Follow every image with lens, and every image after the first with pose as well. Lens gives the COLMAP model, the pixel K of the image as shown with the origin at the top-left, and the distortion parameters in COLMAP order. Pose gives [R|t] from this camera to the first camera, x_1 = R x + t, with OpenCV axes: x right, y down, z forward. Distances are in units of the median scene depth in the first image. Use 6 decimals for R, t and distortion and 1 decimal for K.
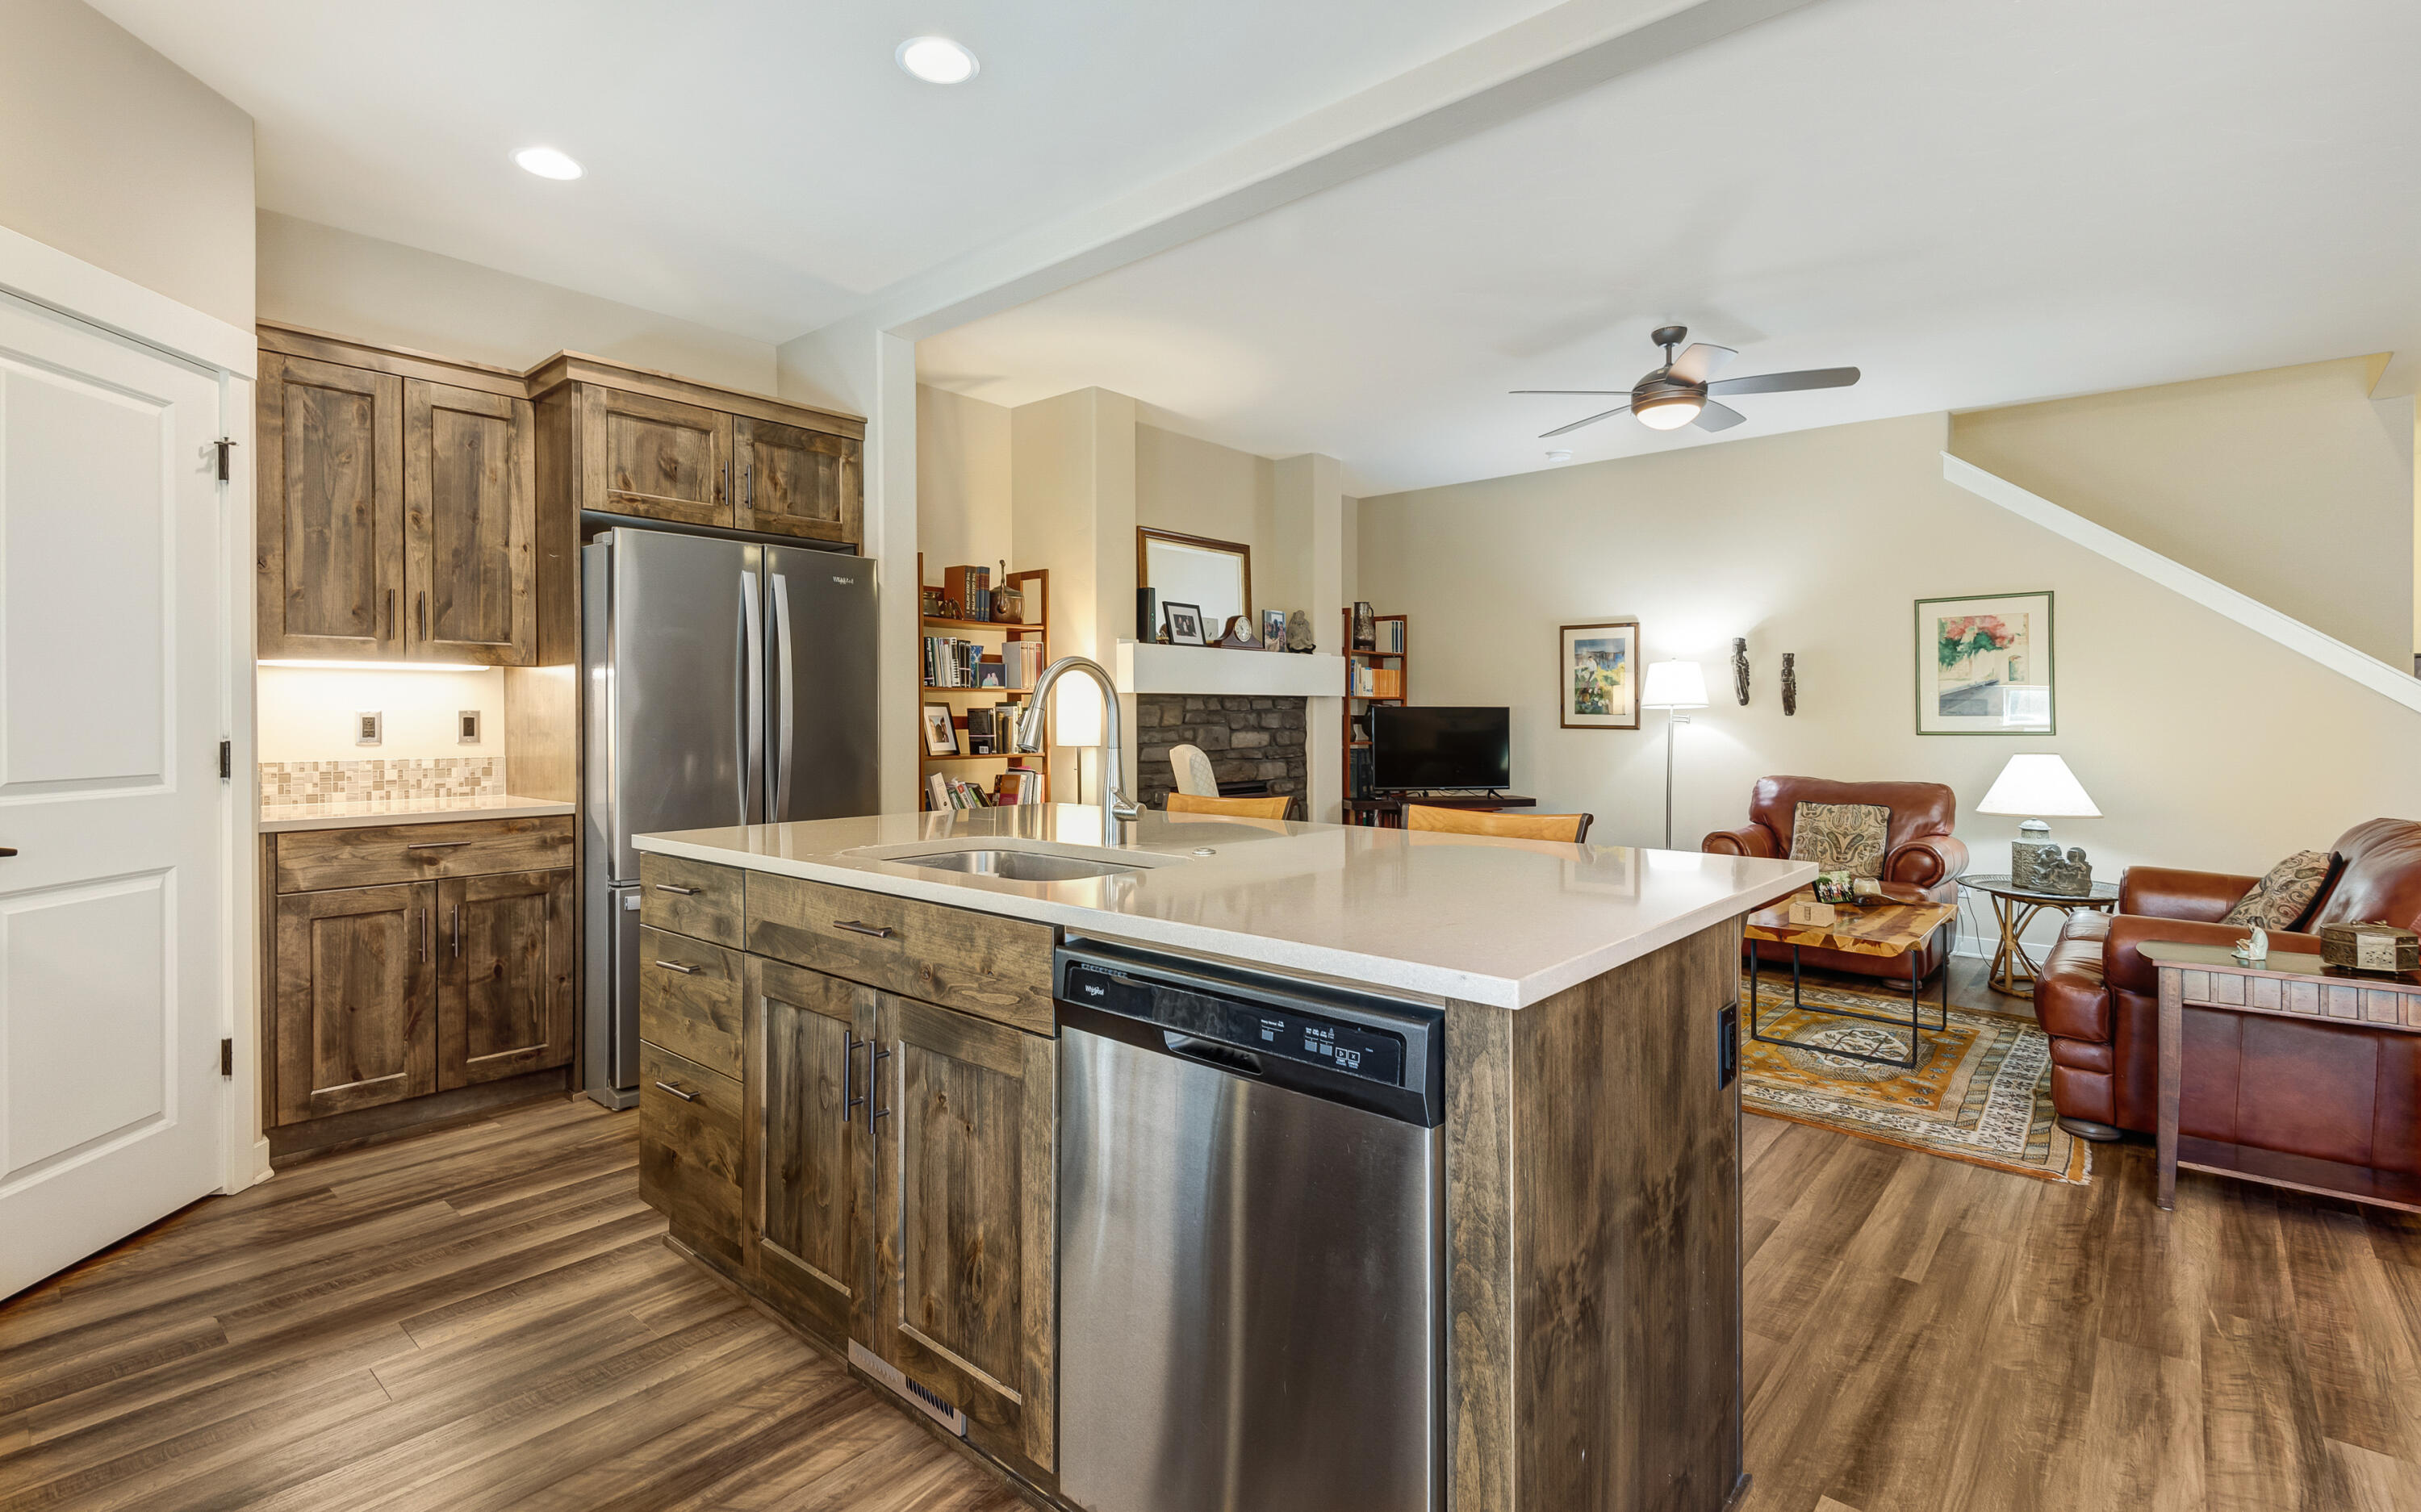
lens RADIAL K [[1090.9, 0, 1222.5], [0, 1090.9, 707.1], [0, 0, 1]] dist [0.029602, -0.017892]
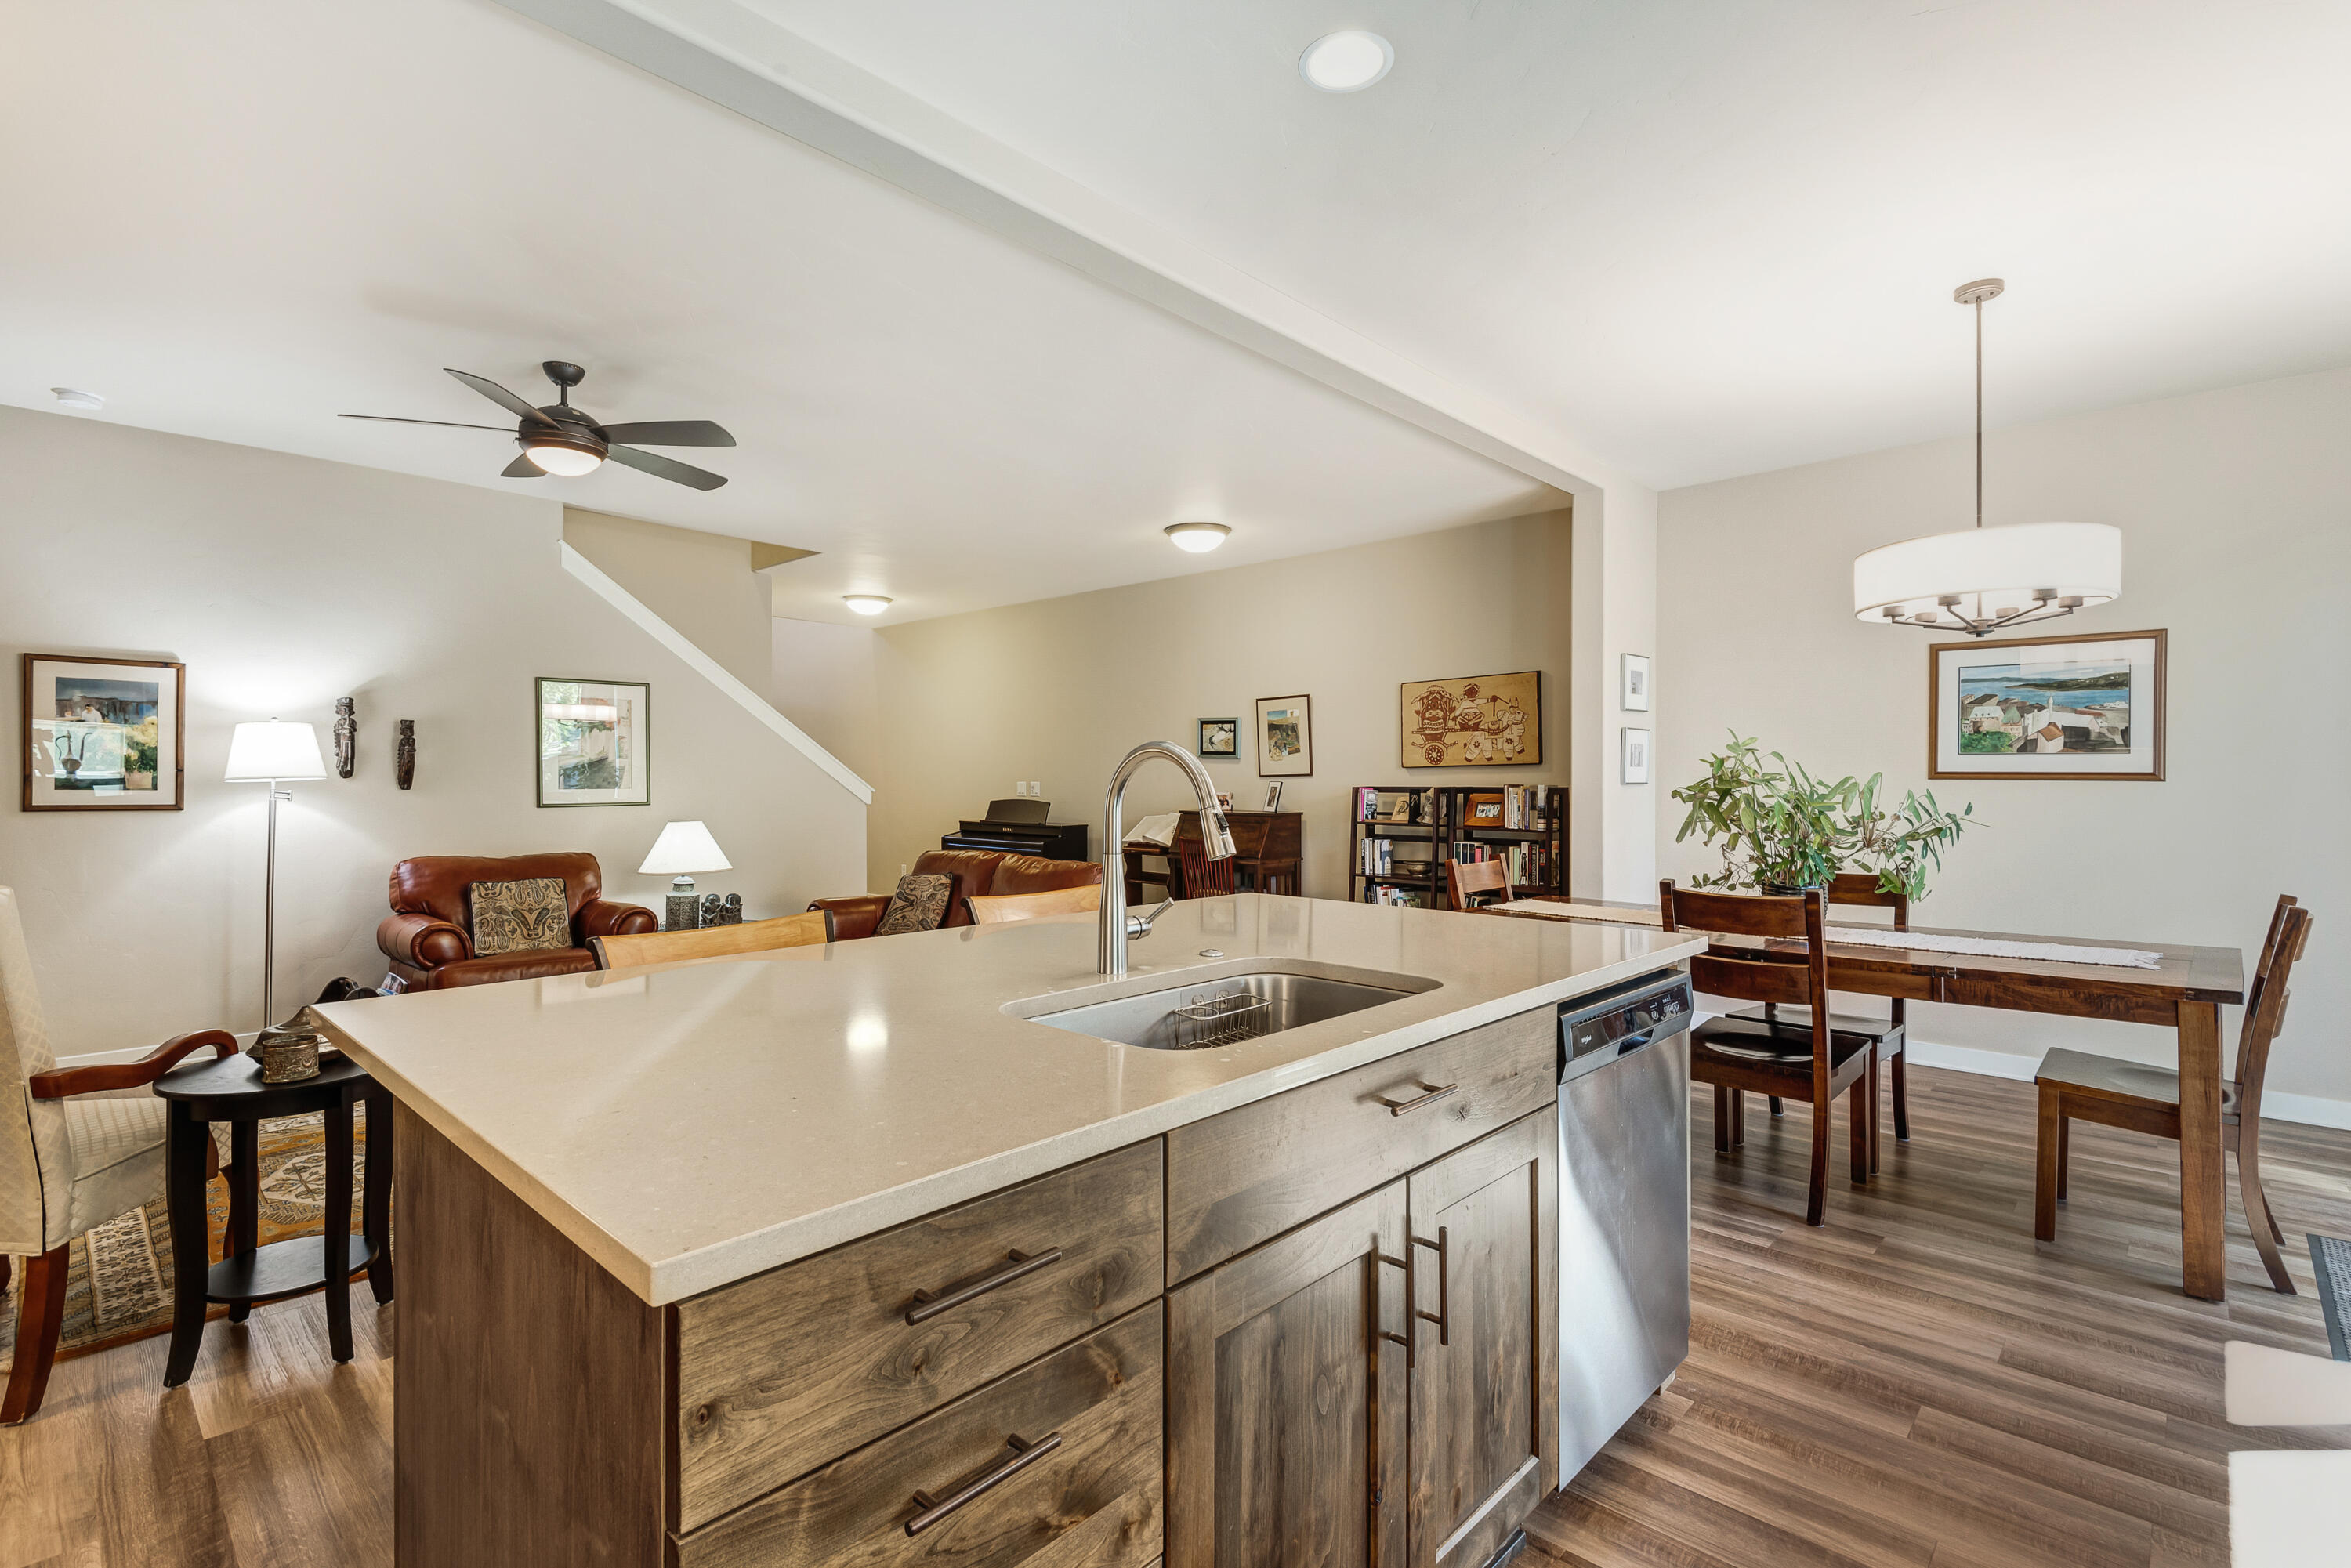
lens RADIAL K [[1097.6, 0, 1179.1], [0, 1097.6, 794.1], [0, 0, 1]] dist [-0.002301, -0.000985]
pose [[0.034076, -0.013818, 0.999324, -0.397265], [-0.008871, 0.999861, 0.014128, -0.007961], [-0.999380, -0.009347, 0.033949, 0.379748]]
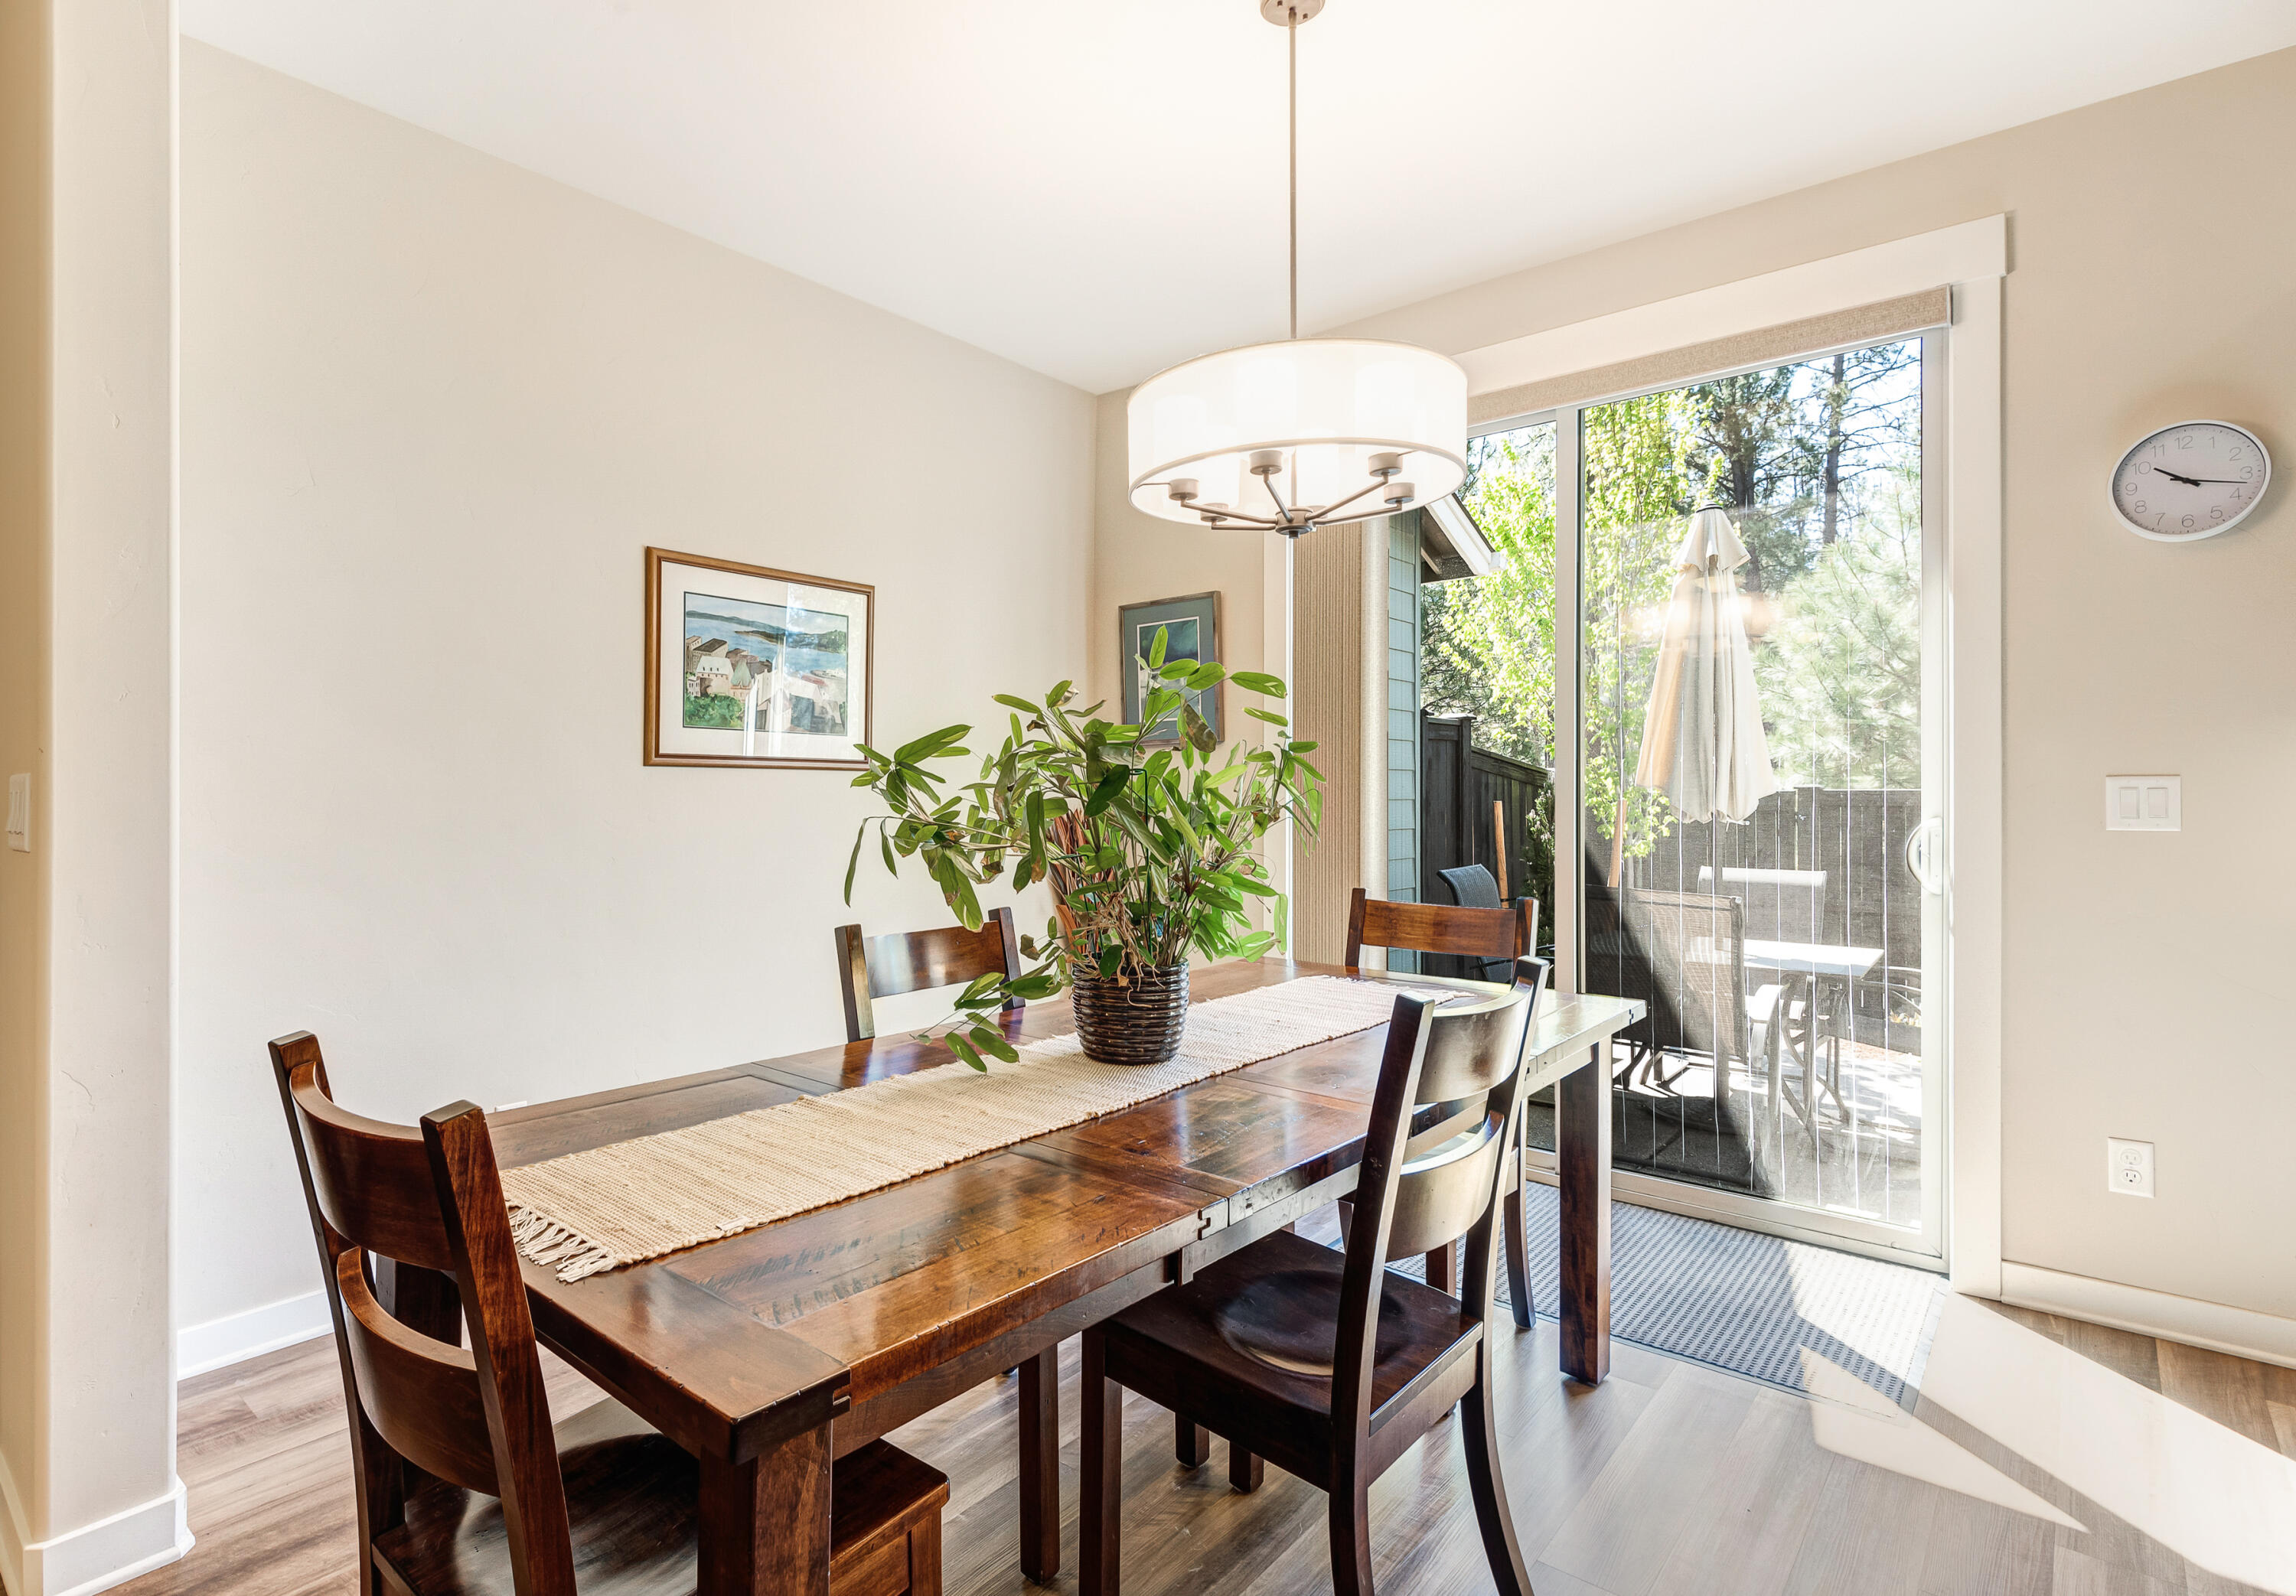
lens RADIAL K [[1157.9, 0, 1039.2], [0, 1157.9, 793.1], [0, 0, 1]] dist [-0.012469, 0.000300]
pose [[-0.999675, -0.000568, 0.025480, 0.323676], [-0.000707, 0.999985, -0.005447, 0.004008], [-0.025476, -0.005464, -0.999661, 0.372495]]
